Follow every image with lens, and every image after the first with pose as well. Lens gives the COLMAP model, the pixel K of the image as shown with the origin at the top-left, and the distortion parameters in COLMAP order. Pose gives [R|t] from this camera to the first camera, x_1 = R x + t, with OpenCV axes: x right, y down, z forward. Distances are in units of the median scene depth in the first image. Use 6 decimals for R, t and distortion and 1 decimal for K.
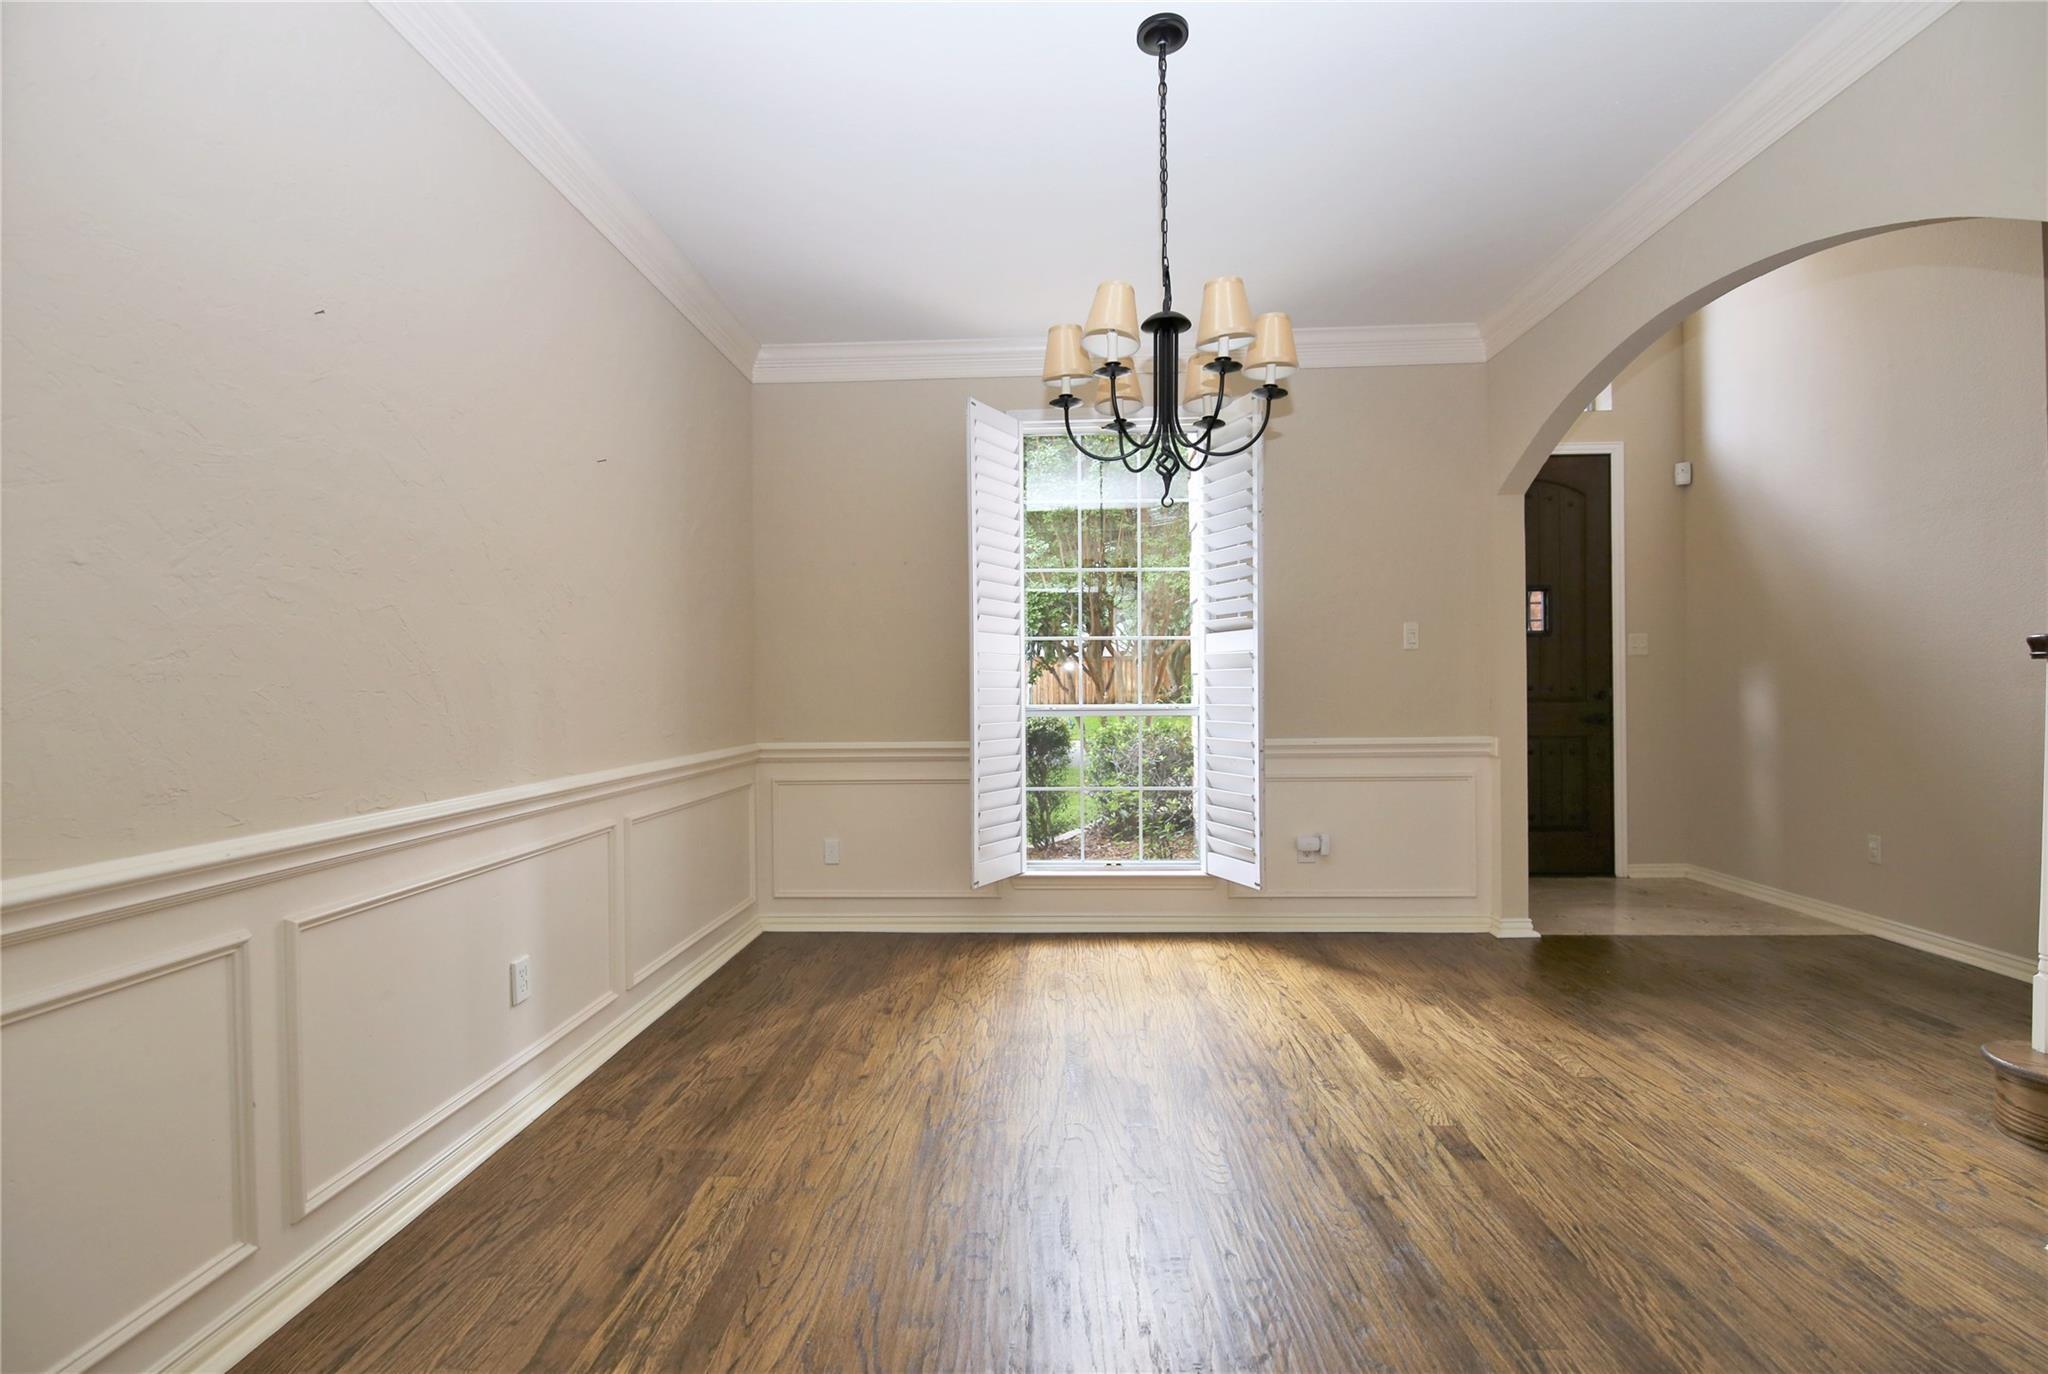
lens RADIAL K [[884.0, 0, 1028.9], [0, 884.0, 690.5], [0, 0, 1]] dist [-0.002640, -0.000834]
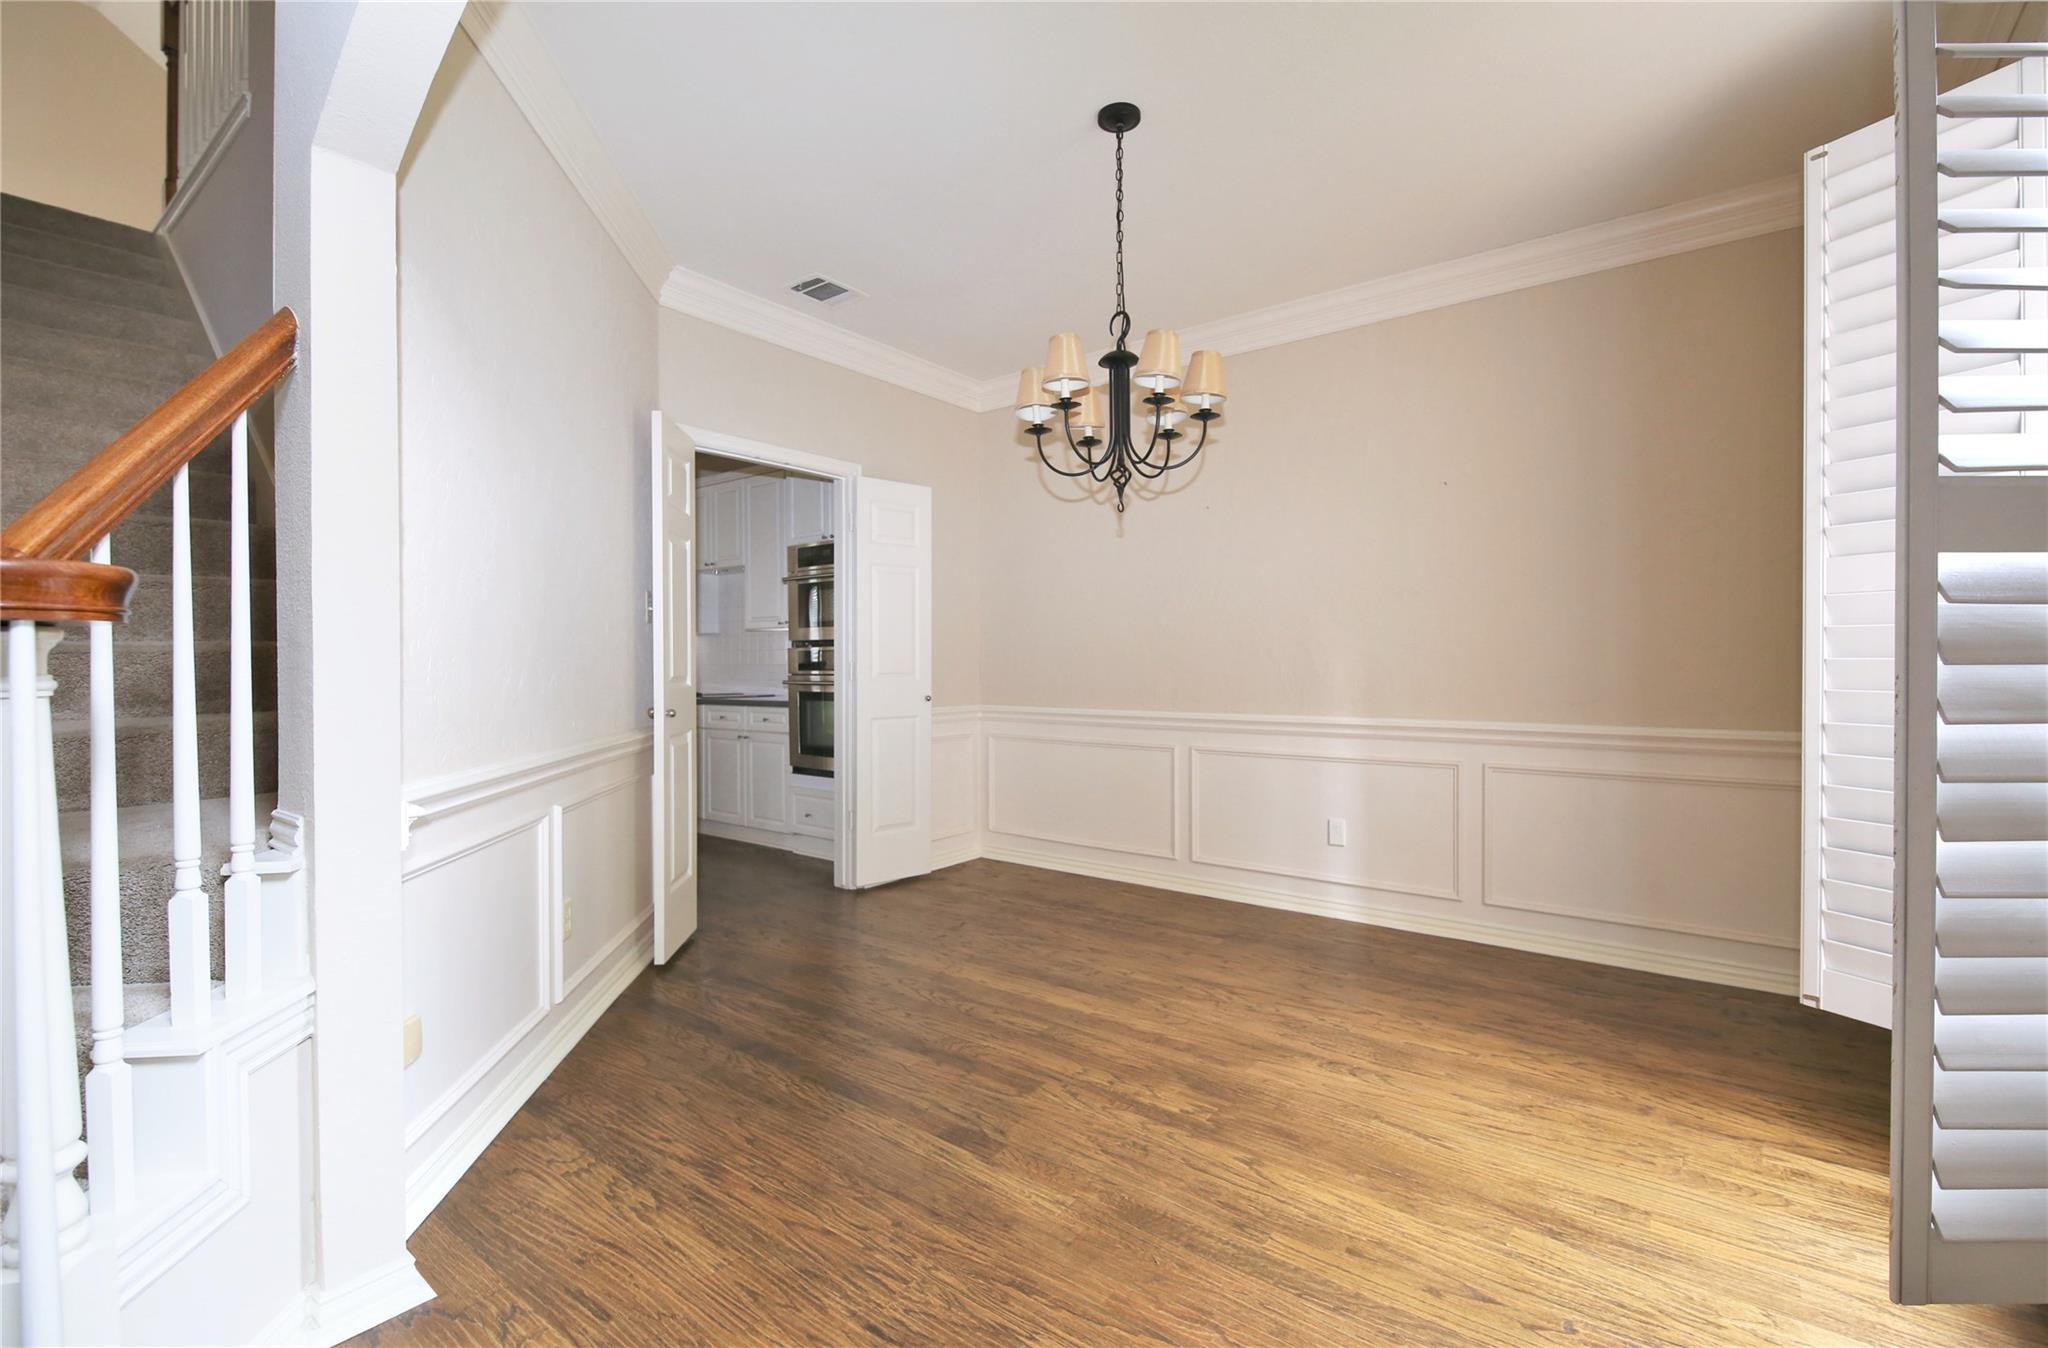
lens RADIAL K [[884.0, 0, 1024.7], [0, 884.0, 667.4], [0, 0, 1]] dist [-0.002640, -0.000834]
pose [[-0.575328, 0.013199, -0.817816, 1.067180], [0.004232, 0.999904, 0.013161, -0.009935], [0.817912, 0.004111, -0.575329, 1.391206]]
